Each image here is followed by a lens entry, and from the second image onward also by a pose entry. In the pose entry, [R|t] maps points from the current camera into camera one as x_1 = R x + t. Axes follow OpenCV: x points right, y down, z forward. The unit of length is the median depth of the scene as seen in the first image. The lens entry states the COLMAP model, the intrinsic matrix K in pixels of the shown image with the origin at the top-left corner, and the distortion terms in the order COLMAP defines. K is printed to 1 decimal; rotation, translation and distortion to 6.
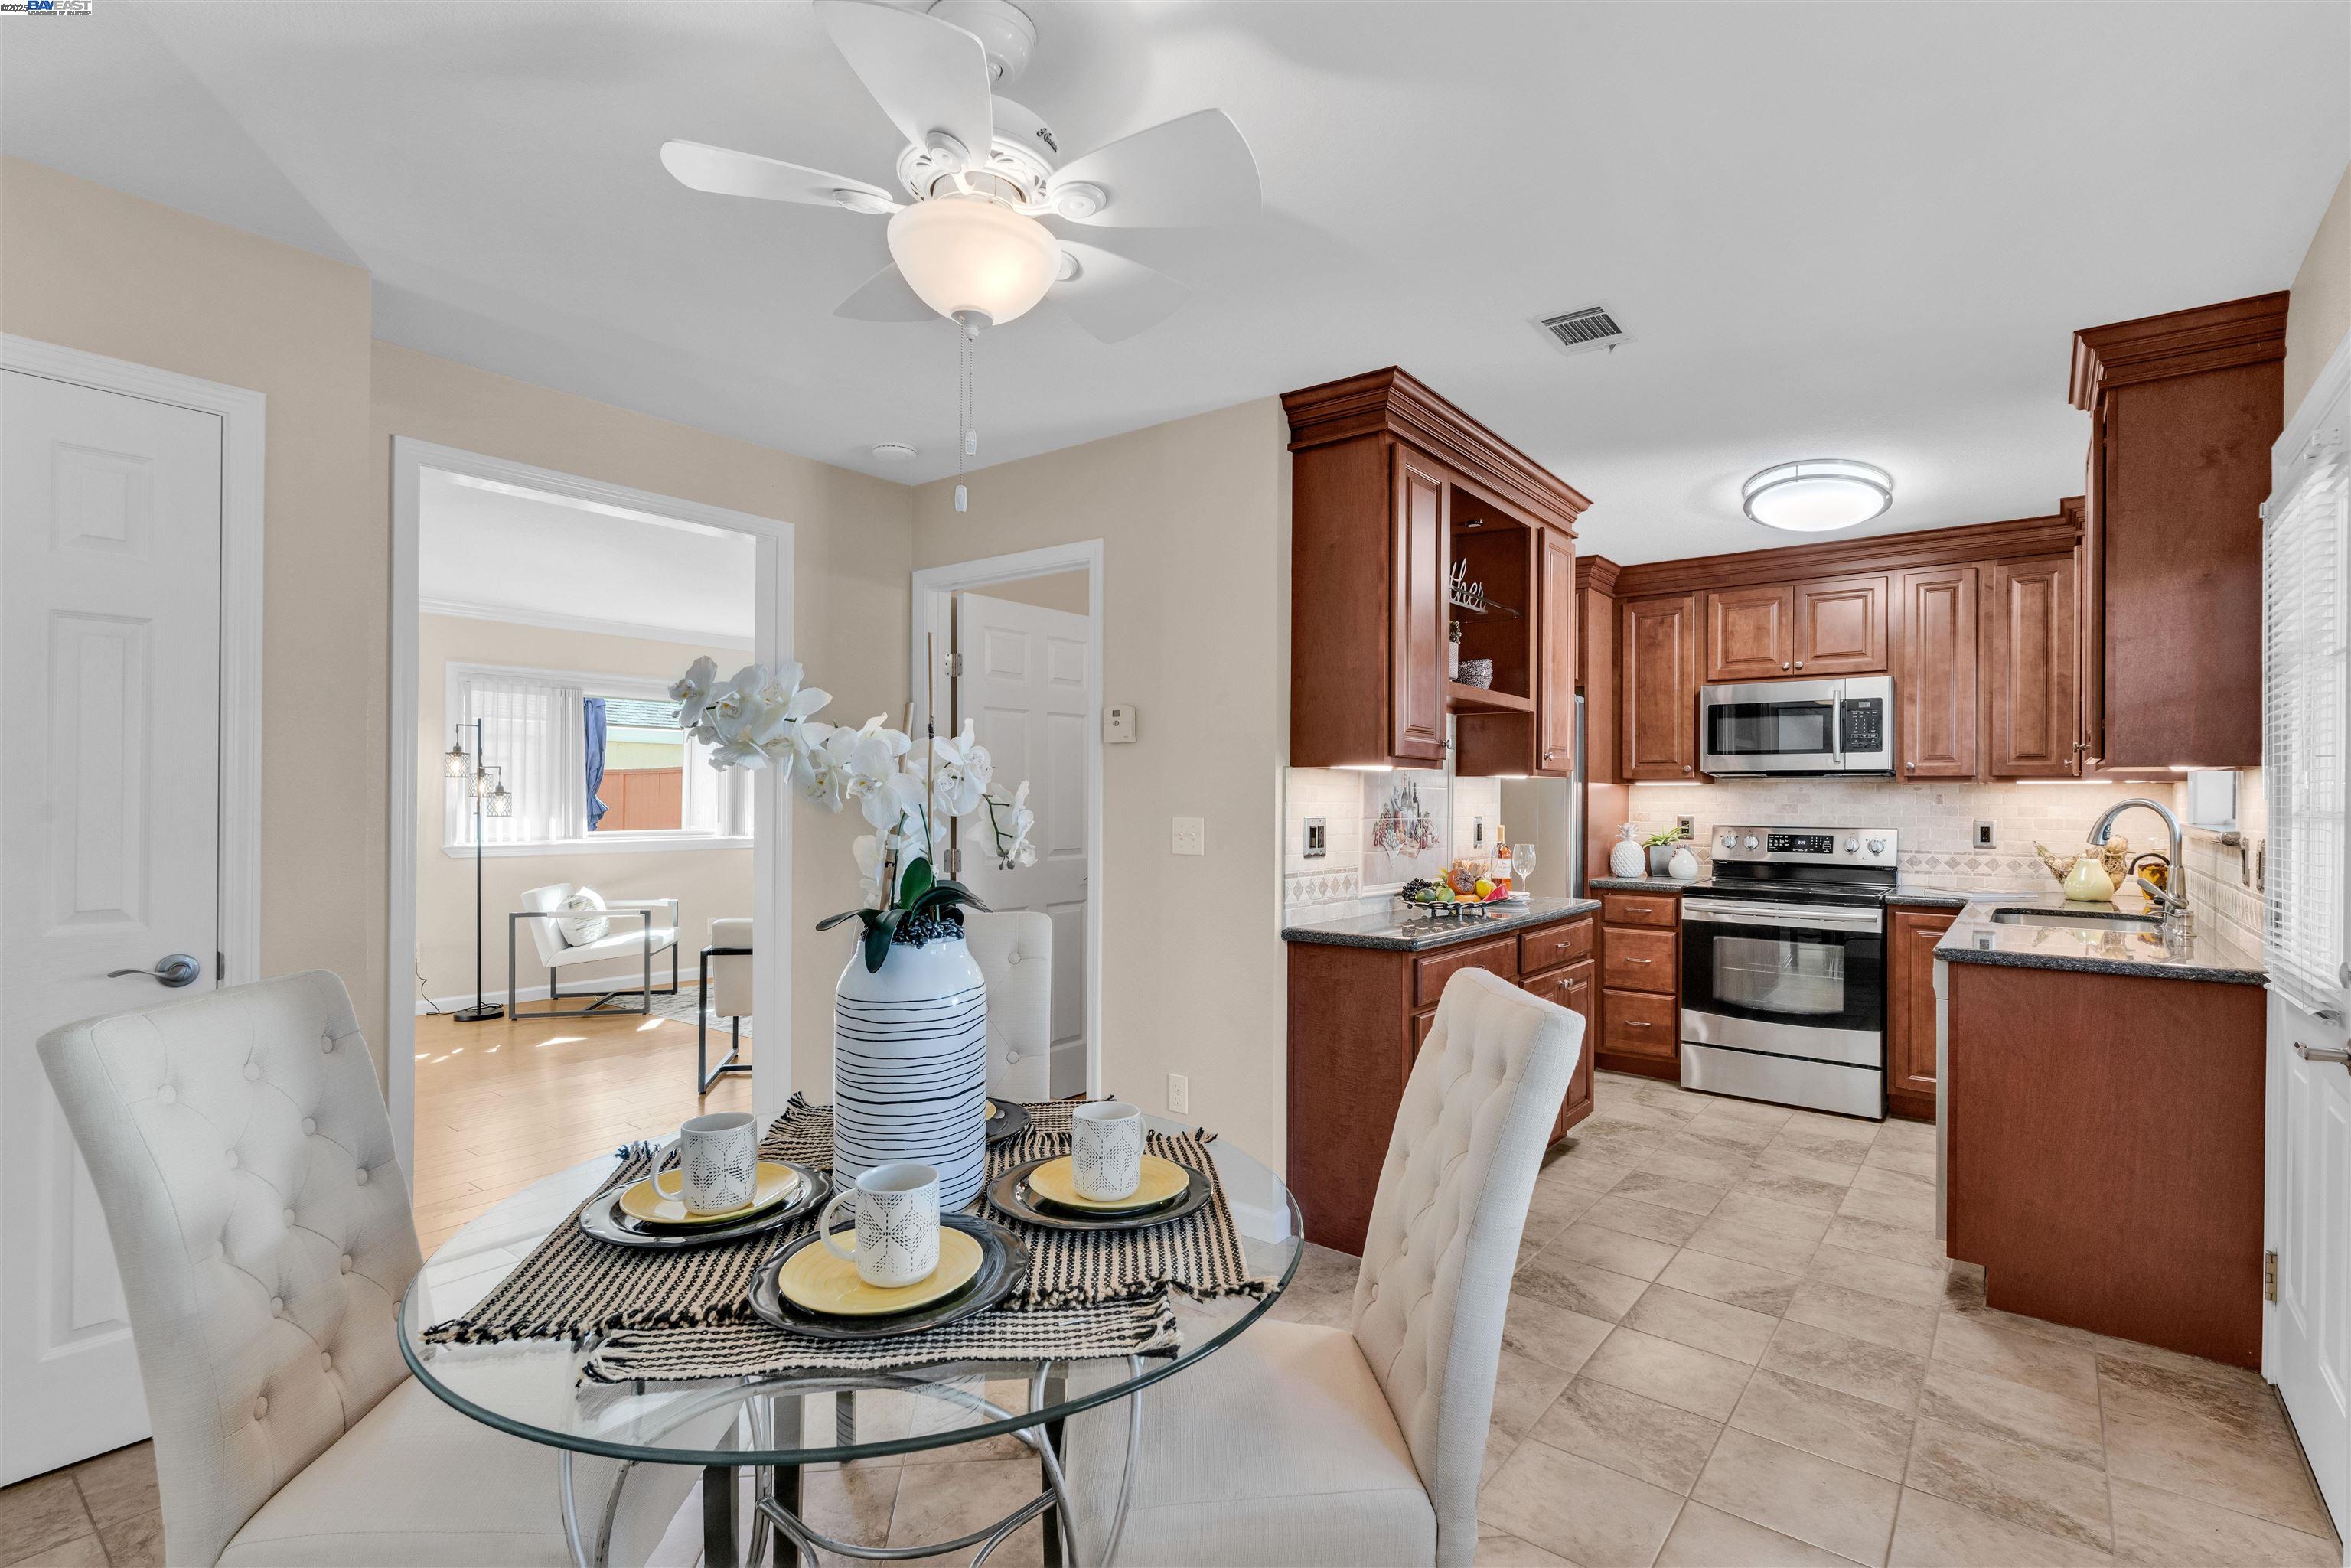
lens RADIAL K [[1112.8, 0, 1184.3], [0, 1112.8, 794.4], [0, 0, 1]] dist [0.005657, 0.001386]
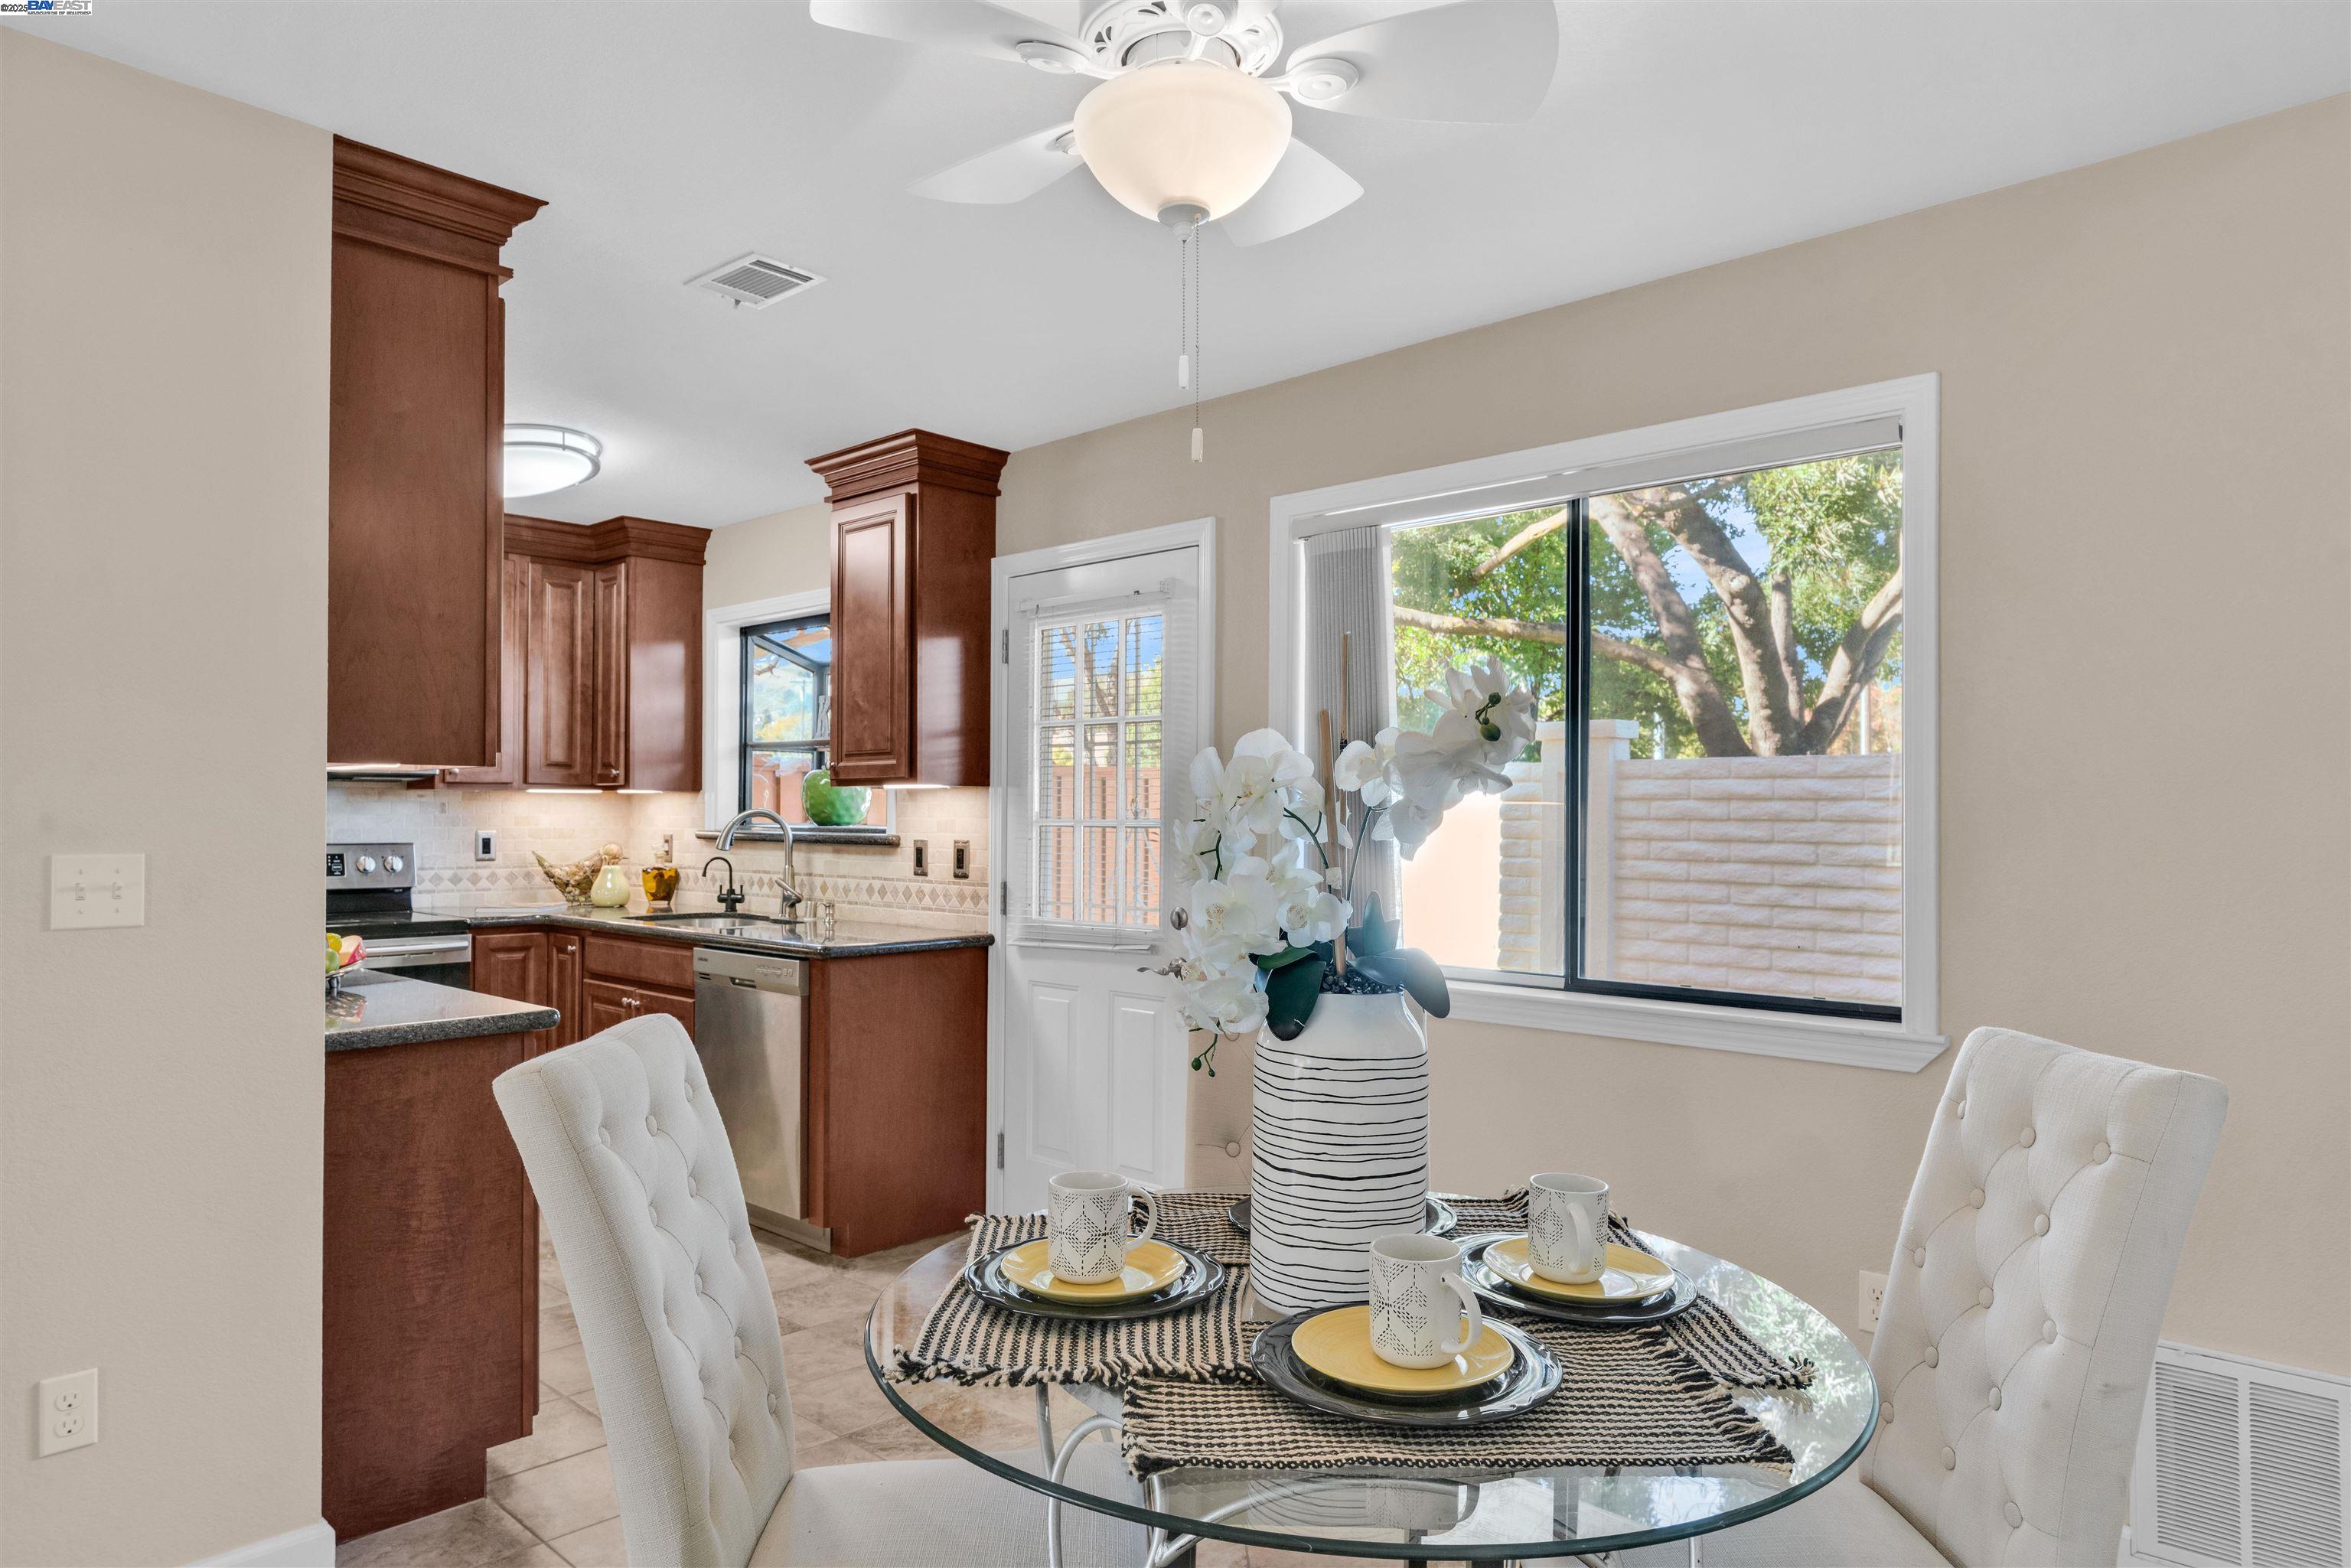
lens RADIAL K [[1444.1, 0, 1178.3], [0, 1444.1, 801.4], [0, 0, 1]] dist [0.001394, 0.001017]
pose [[0.096404, 0.001109, 0.995342, -0.477712], [-0.006029, 0.999982, -0.000530, -0.004478], [-0.995324, -0.005950, 0.096409, 0.356791]]
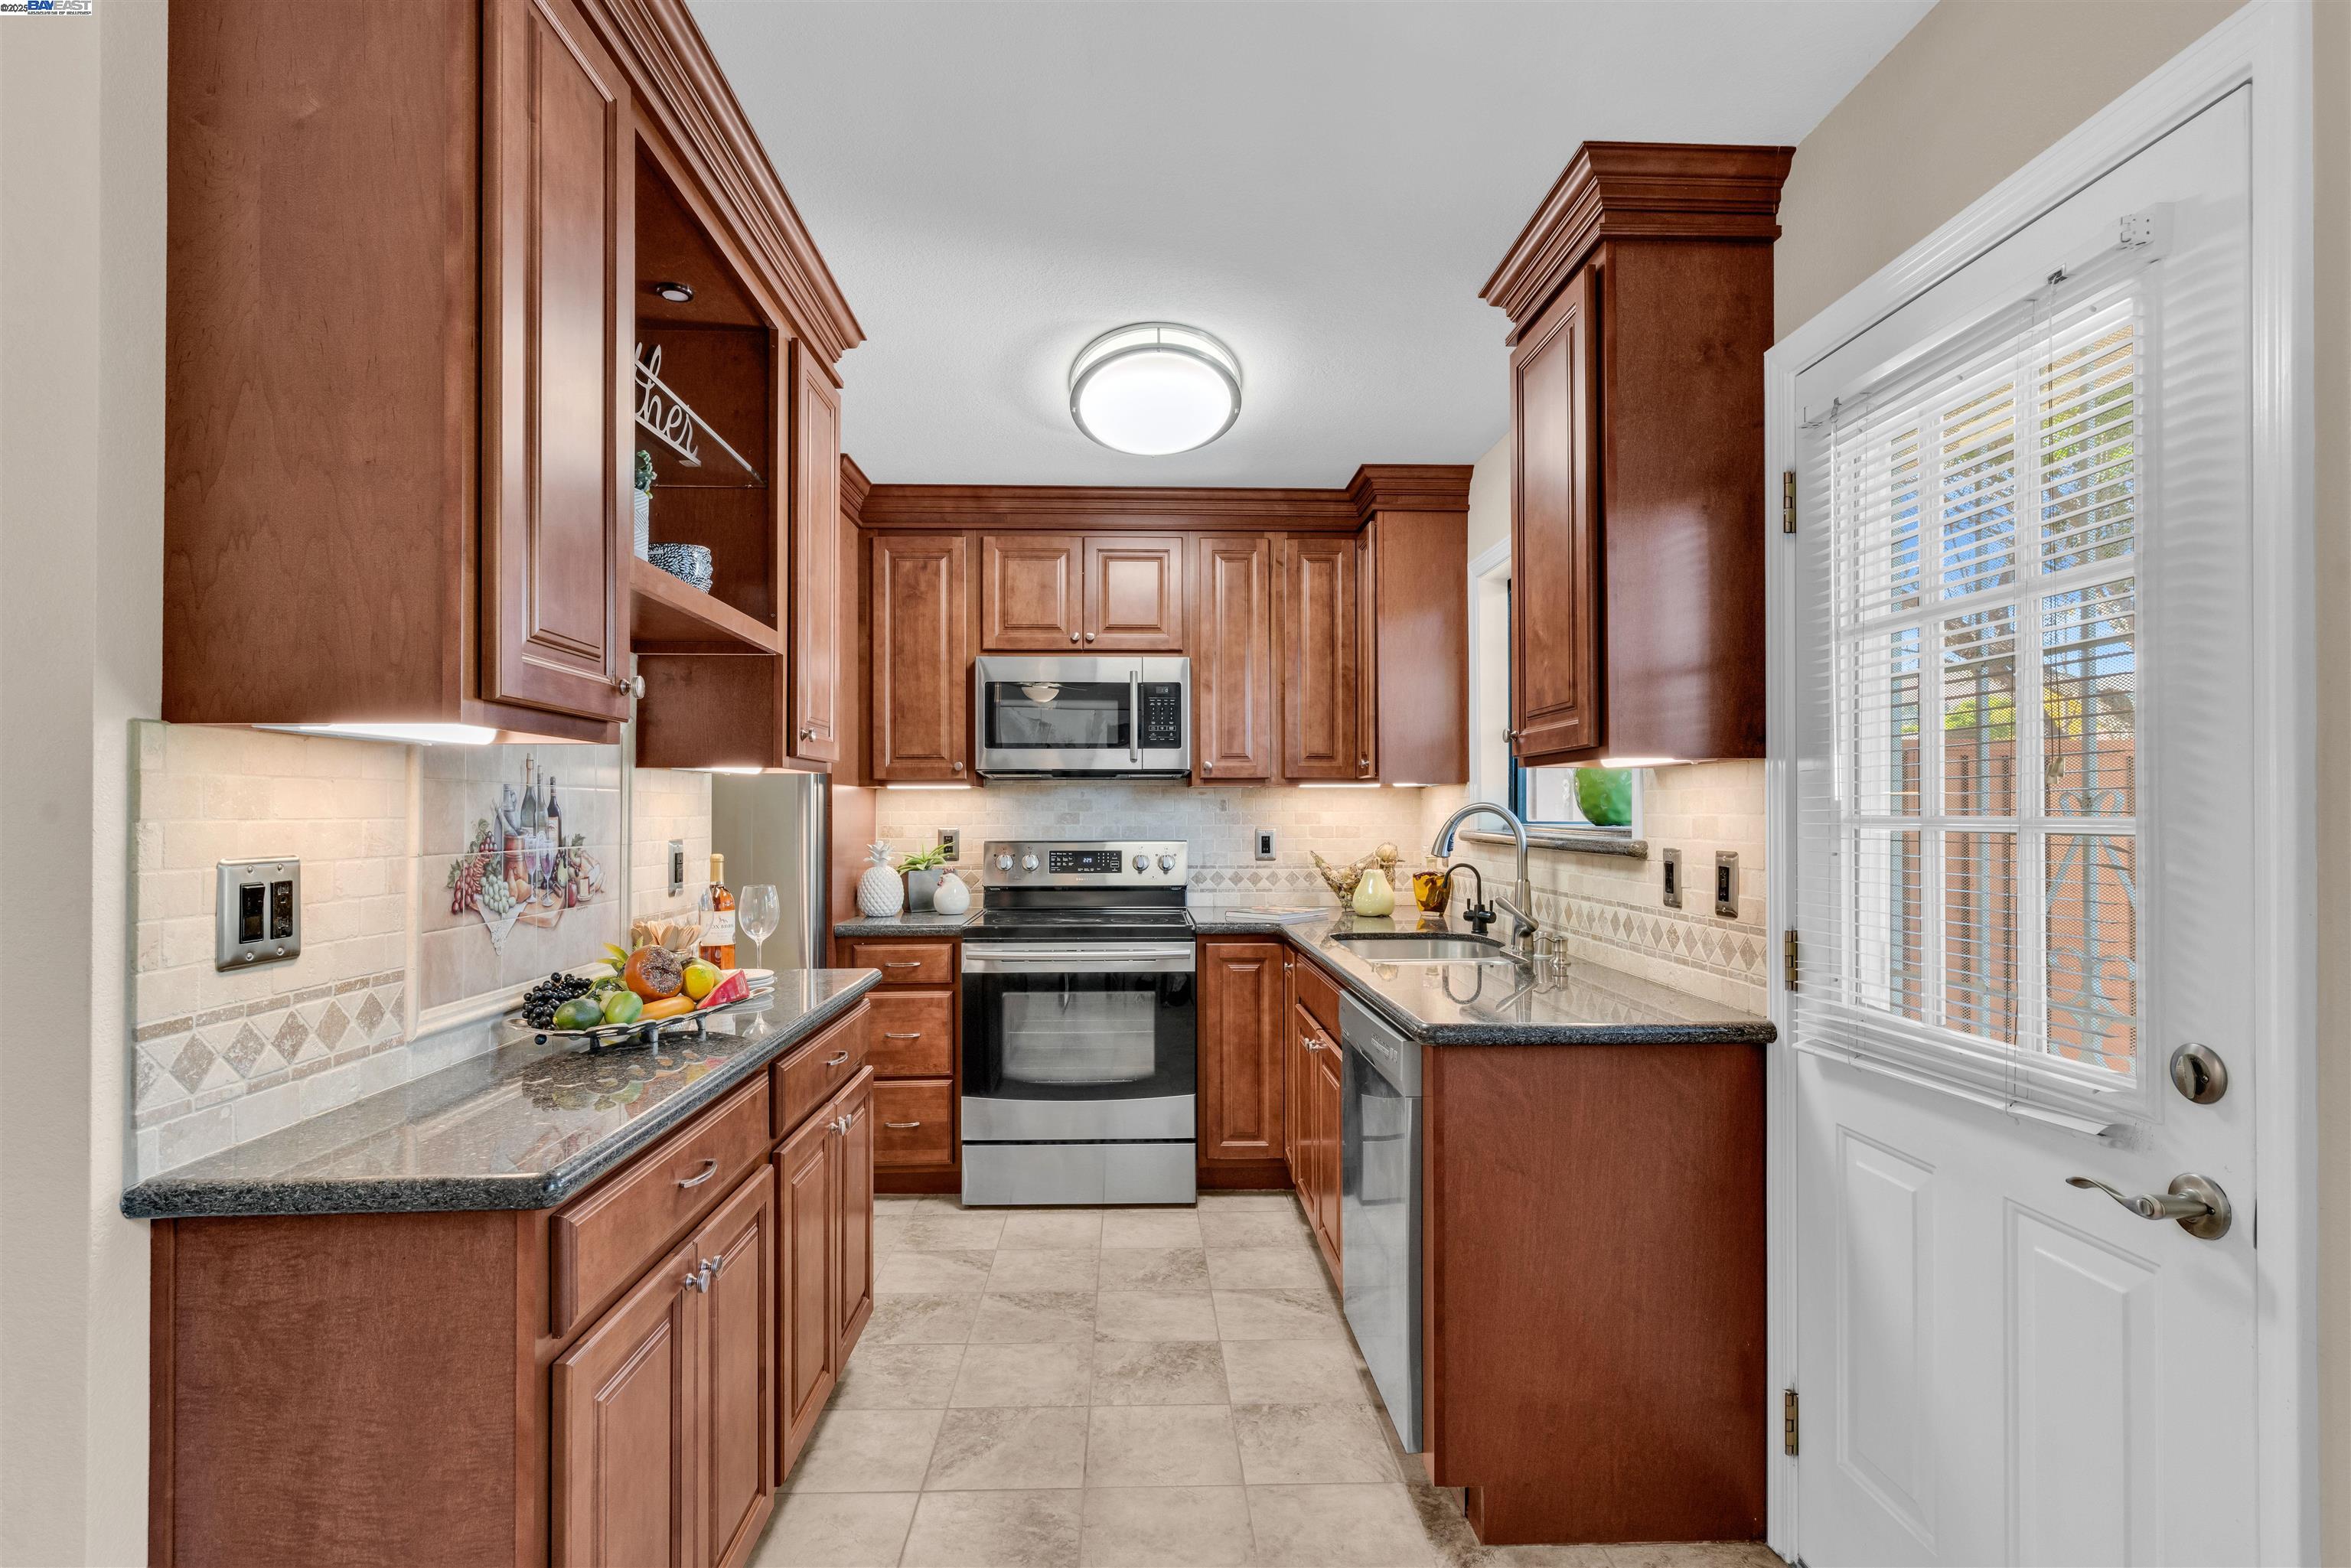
lens RADIAL K [[1157.9, 0, 1174.0], [0, 1157.9, 795.2], [0, 0, 1]] dist [0.001338, -0.000212]
pose [[0.766805, 0.000124, 0.641881, 0.080555], [0.004953, 0.999969, -0.006110, 0.002059], [-0.641861, 0.007864, 0.766780, 0.388214]]
